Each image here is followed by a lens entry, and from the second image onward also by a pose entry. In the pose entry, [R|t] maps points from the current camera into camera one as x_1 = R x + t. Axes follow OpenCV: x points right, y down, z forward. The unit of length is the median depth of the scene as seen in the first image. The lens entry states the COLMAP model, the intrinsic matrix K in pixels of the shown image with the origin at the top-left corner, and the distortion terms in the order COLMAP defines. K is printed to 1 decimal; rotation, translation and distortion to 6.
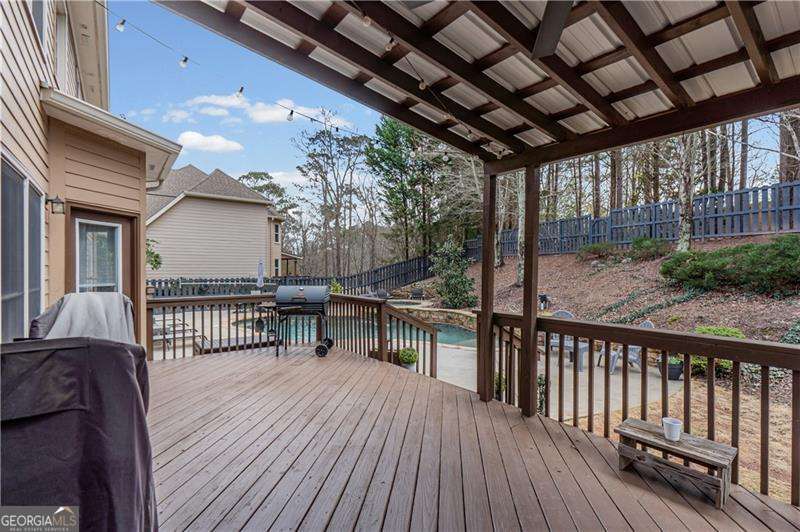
lens RADIAL K [[359.1, 0, 400.0], [0, 359.1, 266.0], [0, 0, 1]] dist [-0.000457, 0.000288]
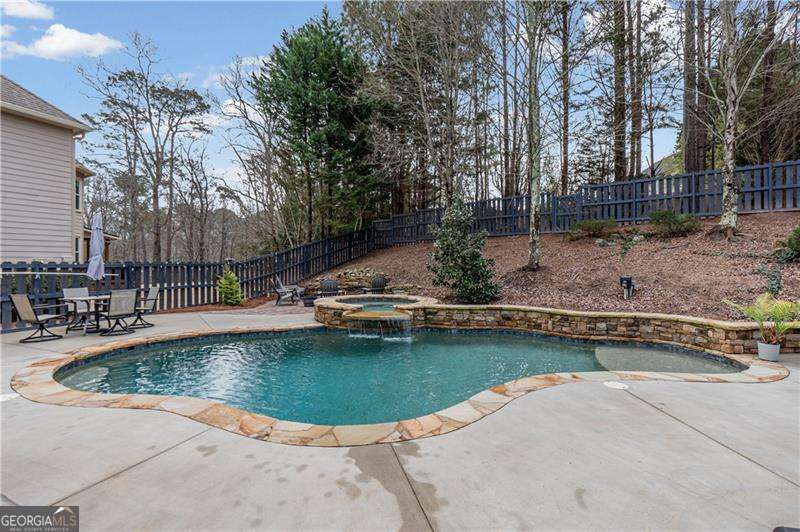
lens RADIAL K [[359.1, 0, 400.0], [0, 359.1, 266.0], [0, 0, 1]] dist [-0.000457, 0.000288]
pose [[0.891825, -0.007226, 0.452322, -0.134379], [-0.000577, 0.999853, 0.017111, 0.017487], [-0.452380, -0.015521, 0.891690, 0.221063]]
